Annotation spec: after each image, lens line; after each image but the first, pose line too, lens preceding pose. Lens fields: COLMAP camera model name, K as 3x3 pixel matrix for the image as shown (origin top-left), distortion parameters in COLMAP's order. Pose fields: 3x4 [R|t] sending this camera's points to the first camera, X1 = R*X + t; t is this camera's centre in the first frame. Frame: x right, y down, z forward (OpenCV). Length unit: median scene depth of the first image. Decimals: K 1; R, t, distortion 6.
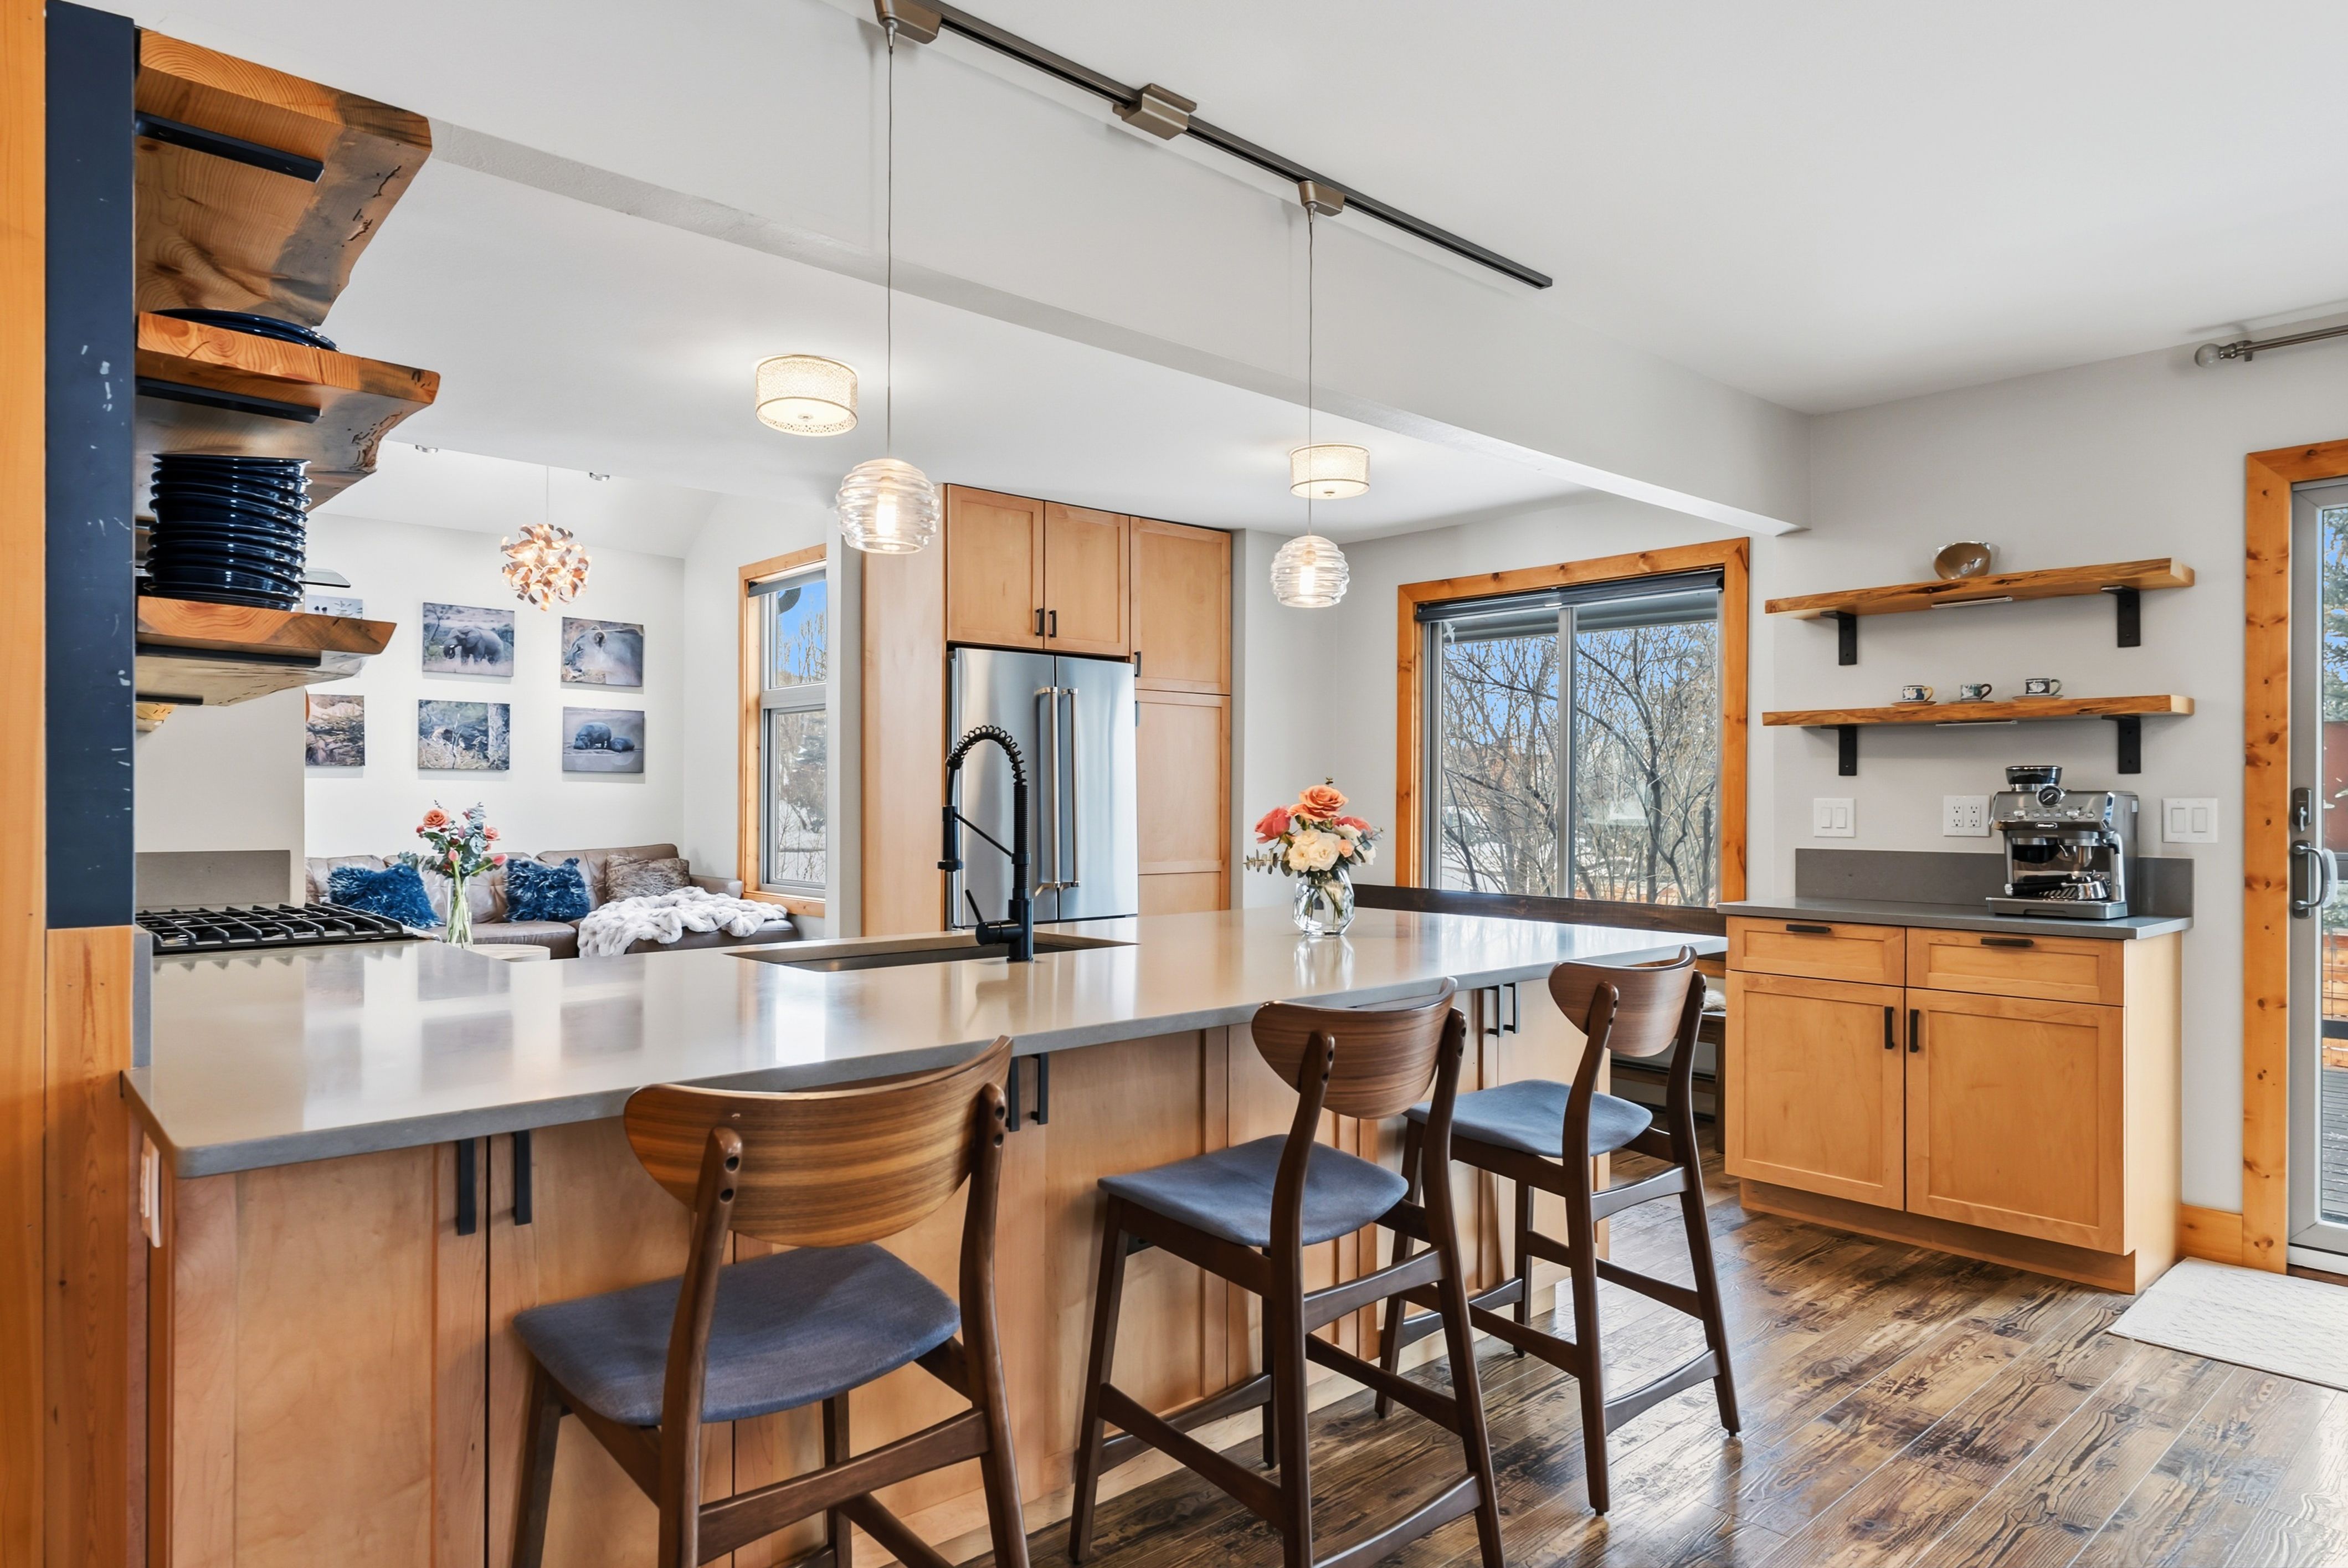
lens RADIAL K [[1376.6, 0, 1186.1], [0, 1376.6, 796.2], [0, 0, 1]] dist [0.004692, -0.002511]
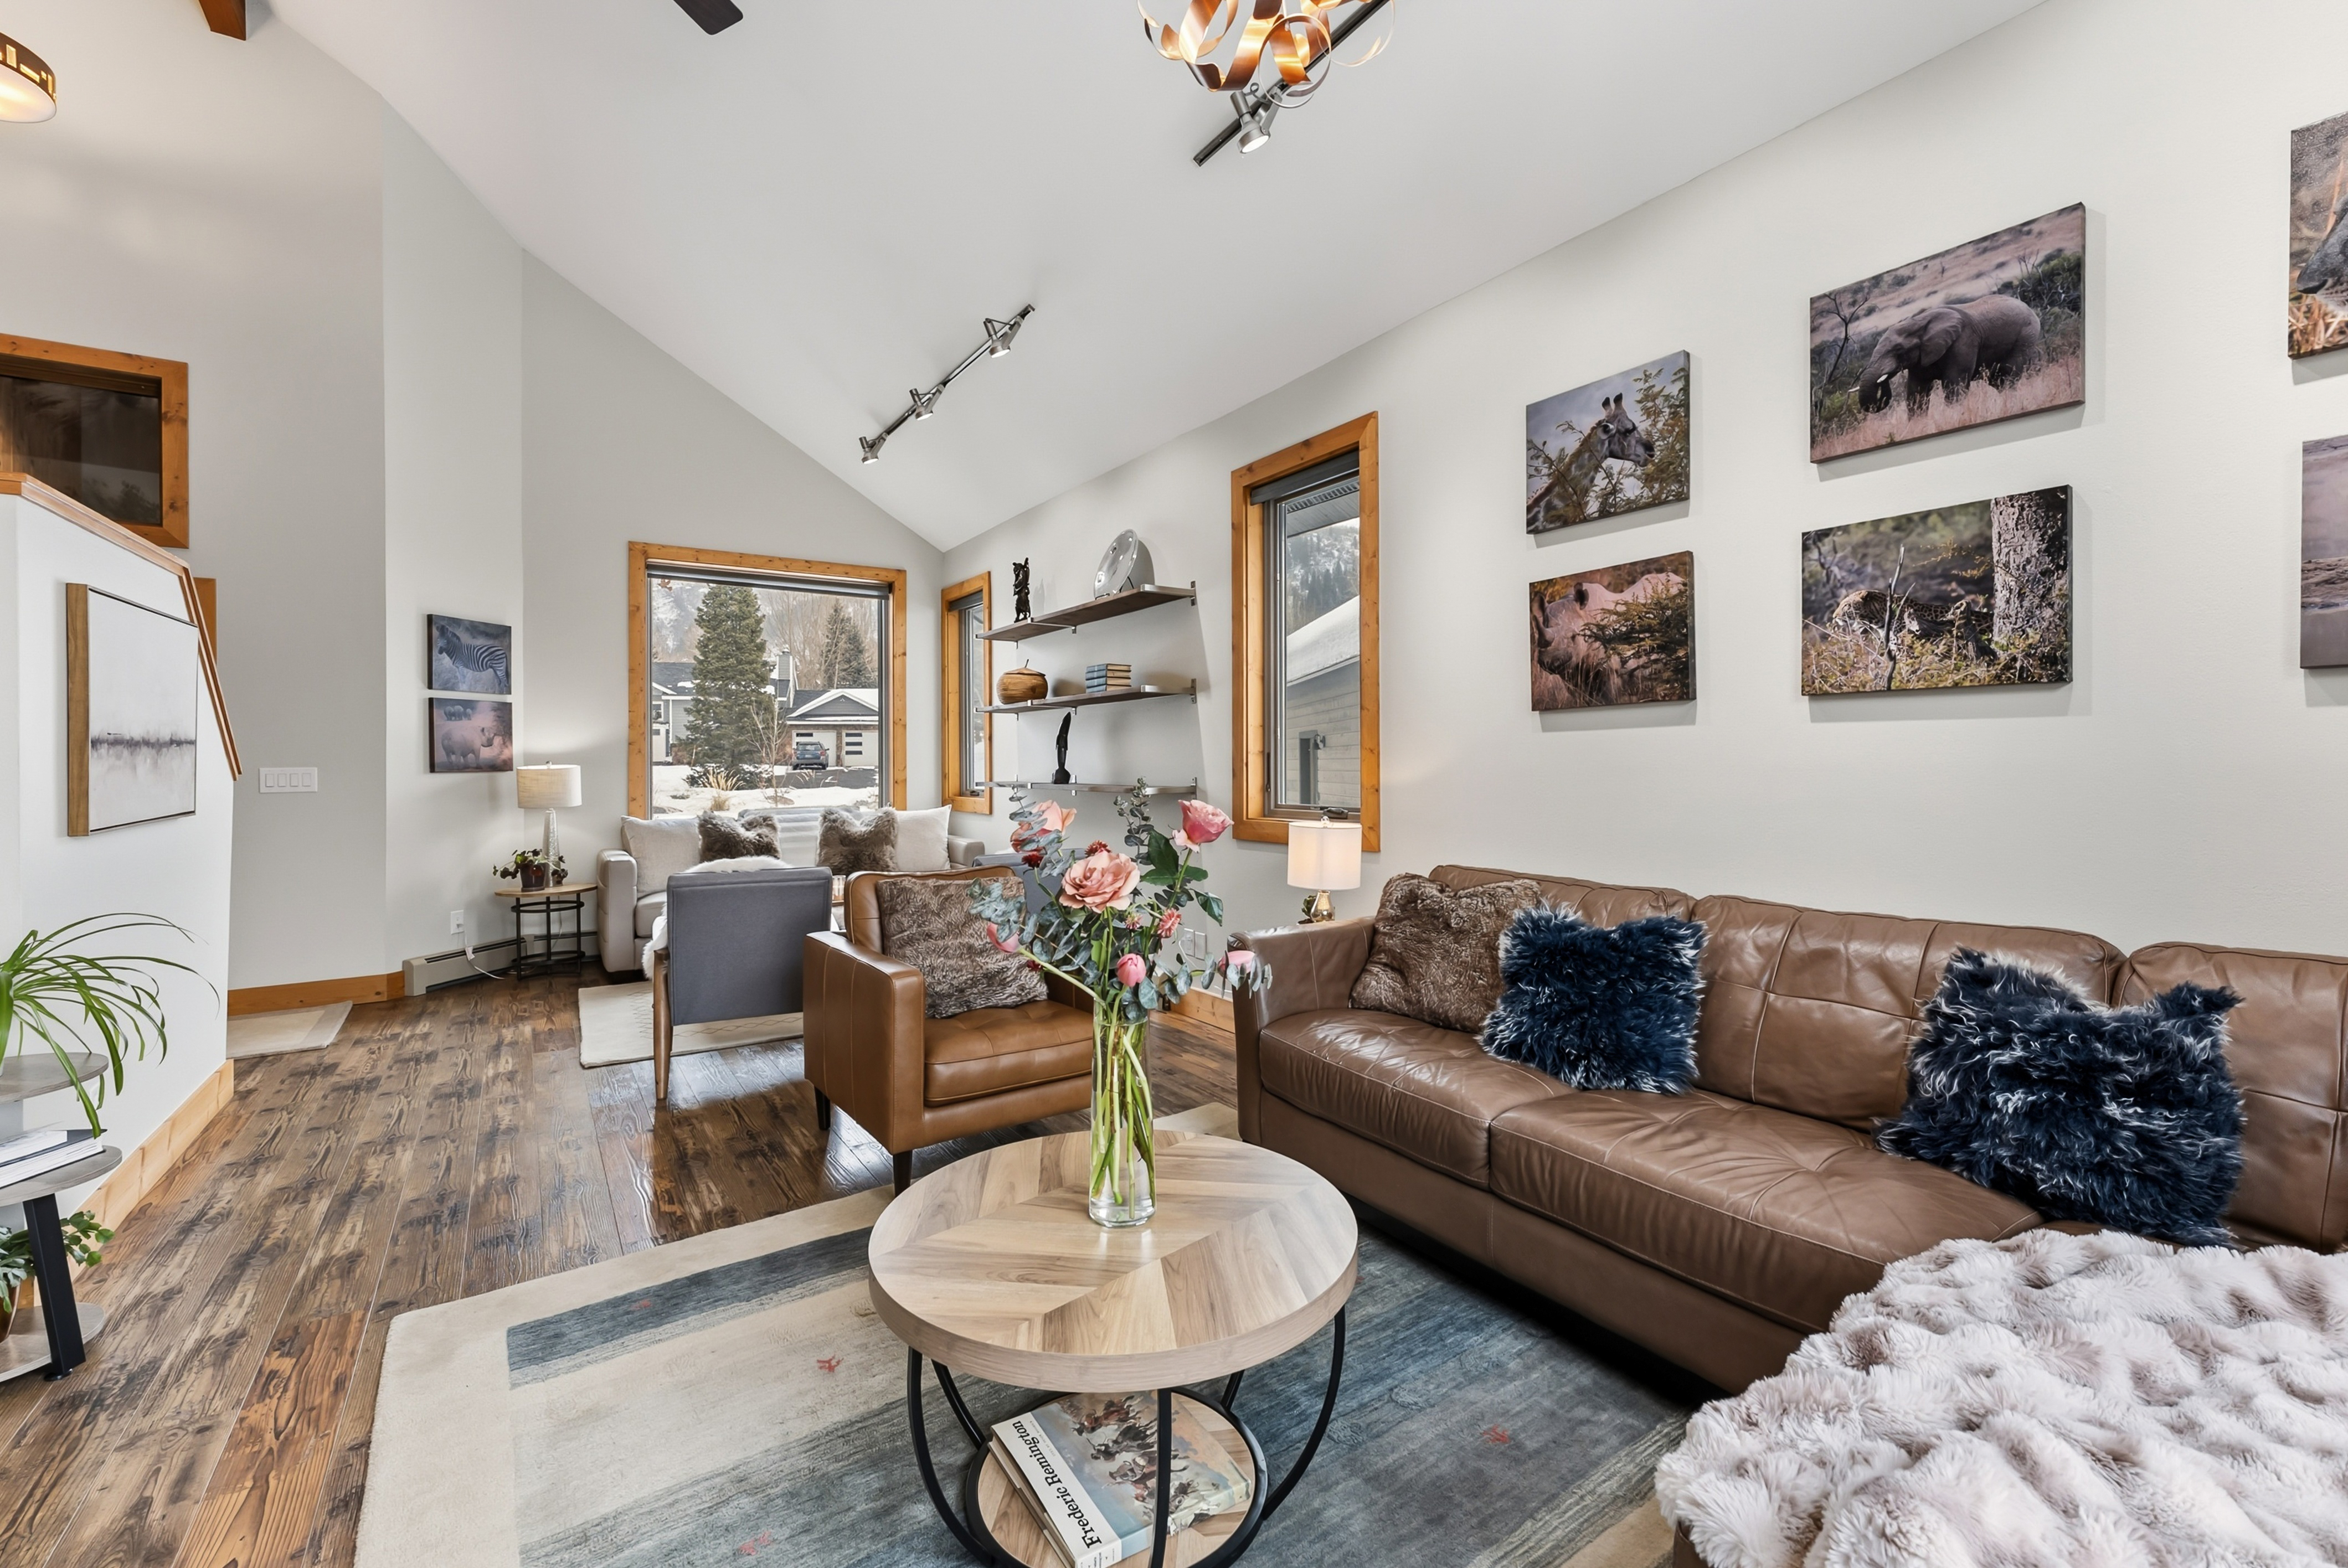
lens RADIAL K [[949.4, 0, 1171.1], [0, 949.4, 769.9], [0, 0, 1]] dist [0.002156, -0.000611]
pose [[-0.133308, 0.006505, -0.991053, -0.514427], [0.005130, 0.999970, 0.005874, -0.000266], [0.991061, -0.004301, -0.133338, 1.811352]]
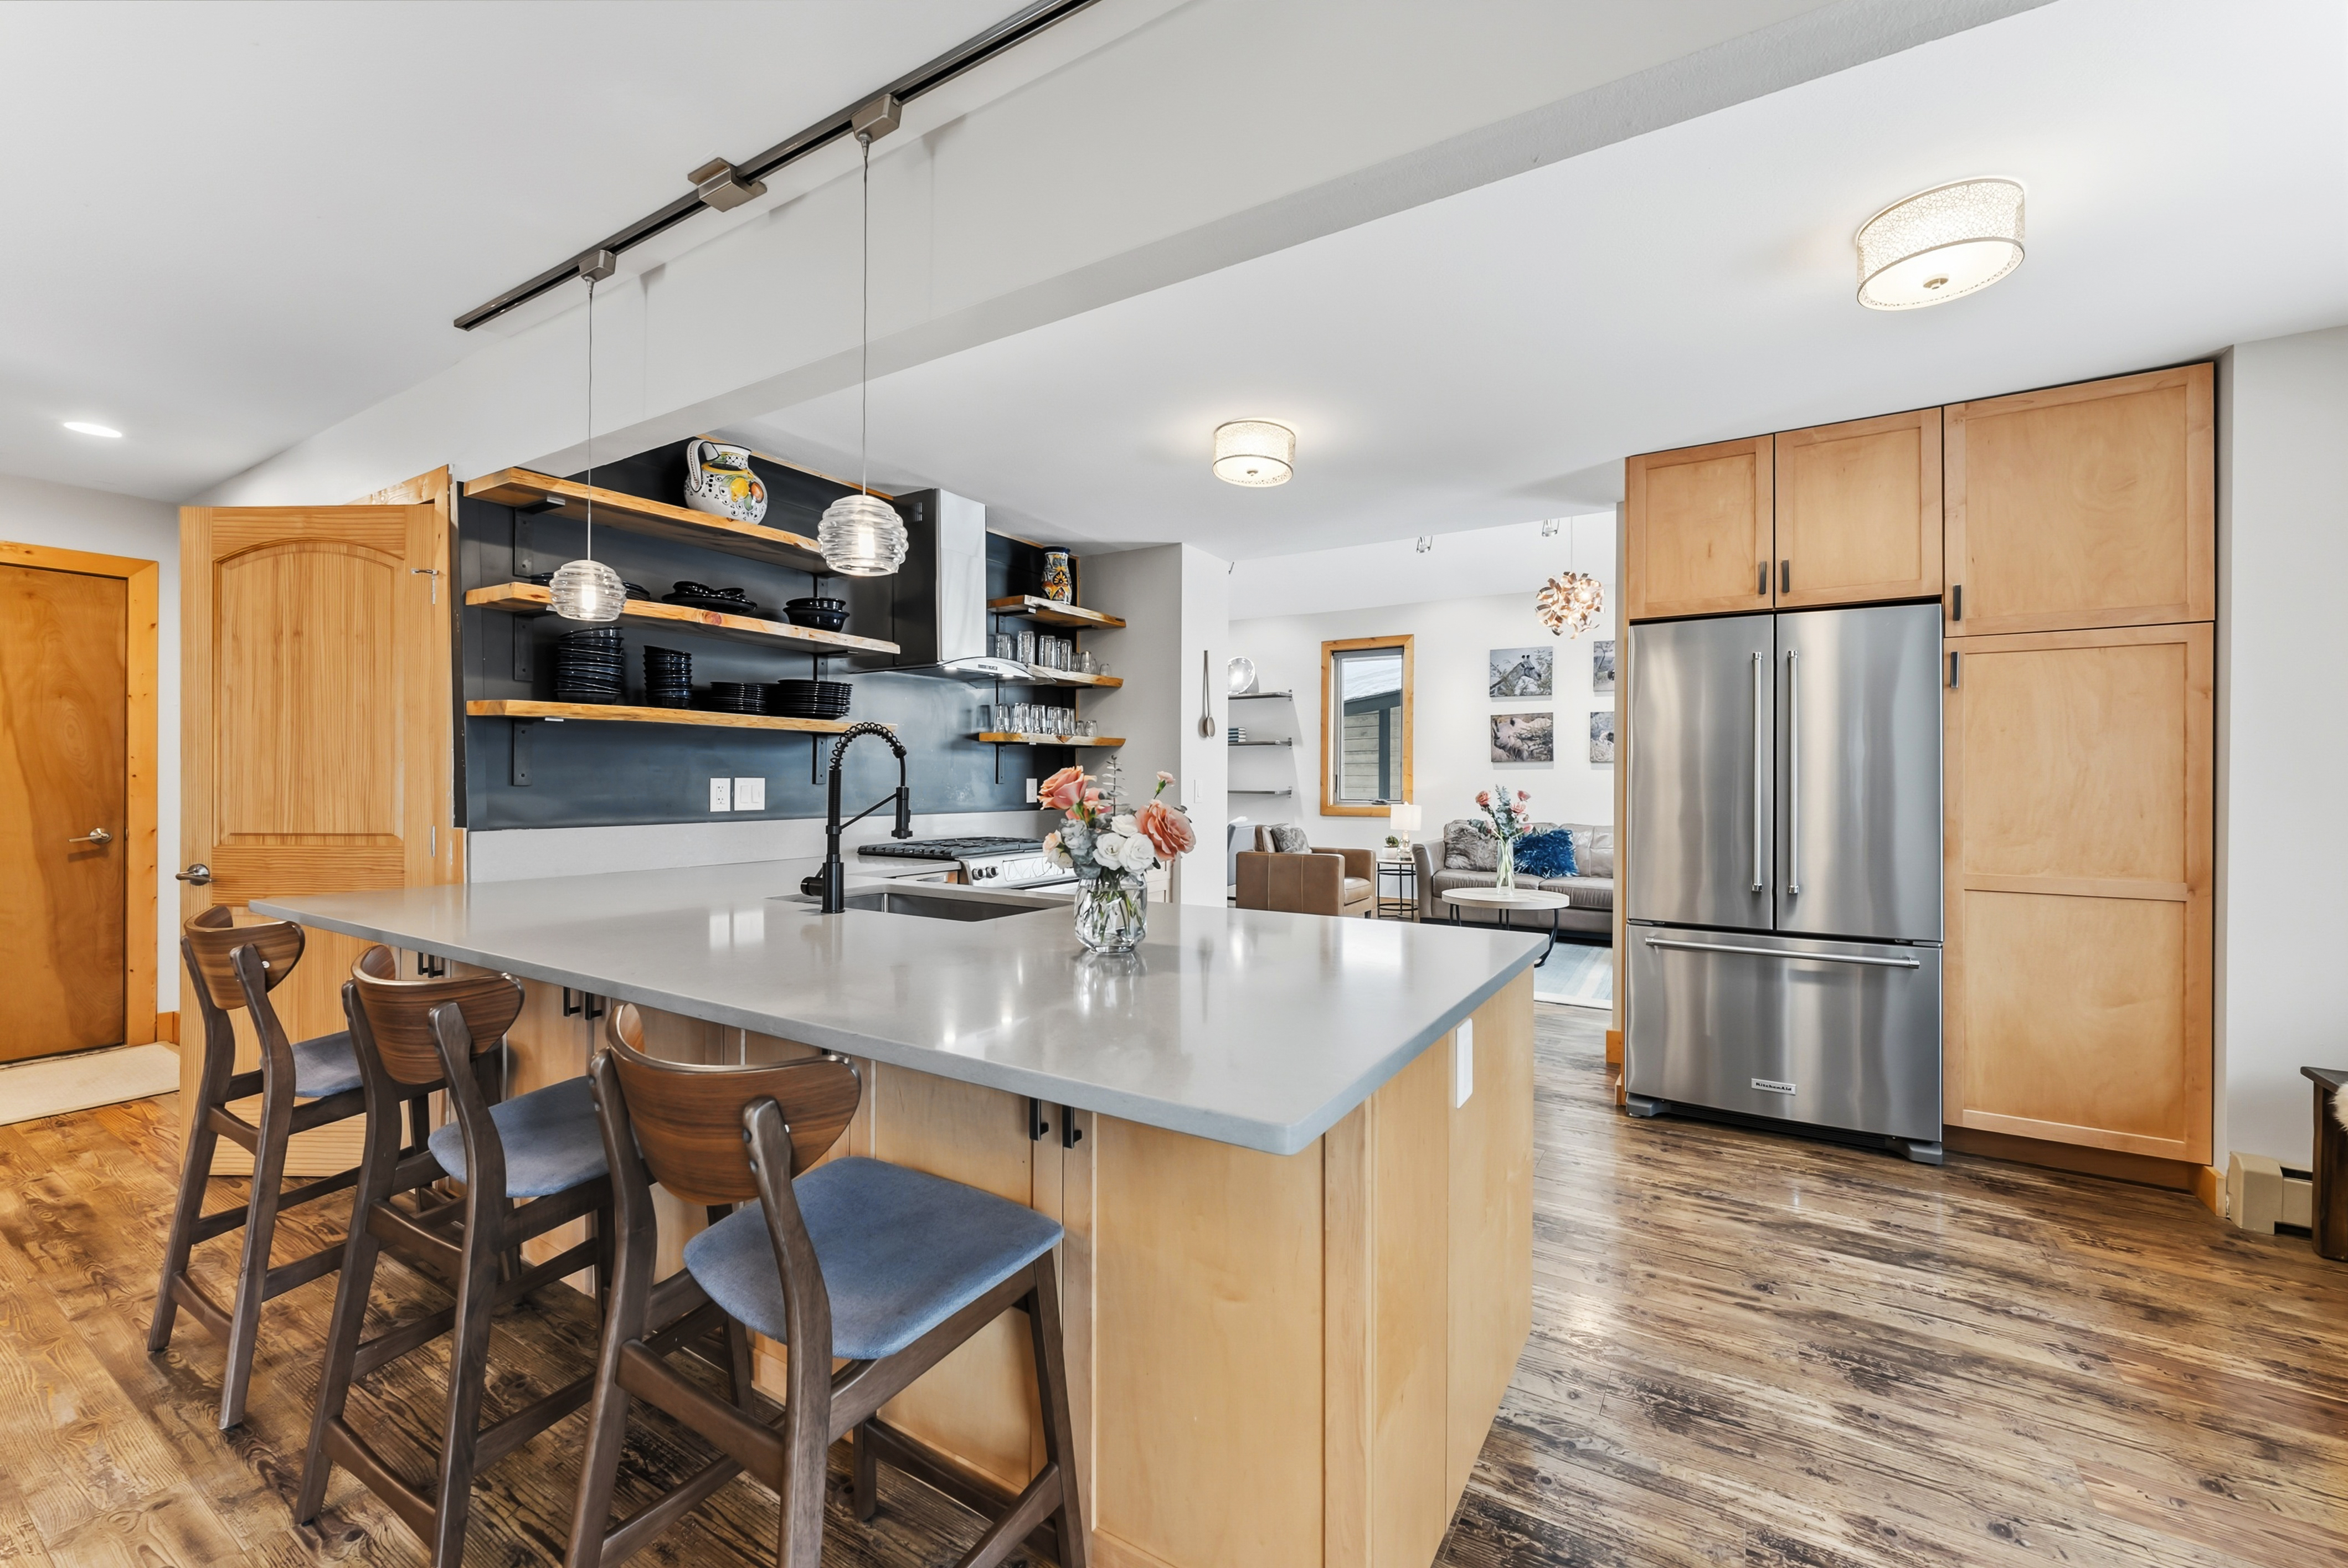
lens RADIAL K [[949.4, 0, 1168.9], [0, 949.4, 778.8], [0, 0, 1]] dist [0.002156, -0.000611]
pose [[0.277537, -0.002376, -0.960712, 0.523572], [-0.001404, 0.999995, -0.002879, 0.000821], [0.960714, 0.002148, 0.277532, 0.702416]]
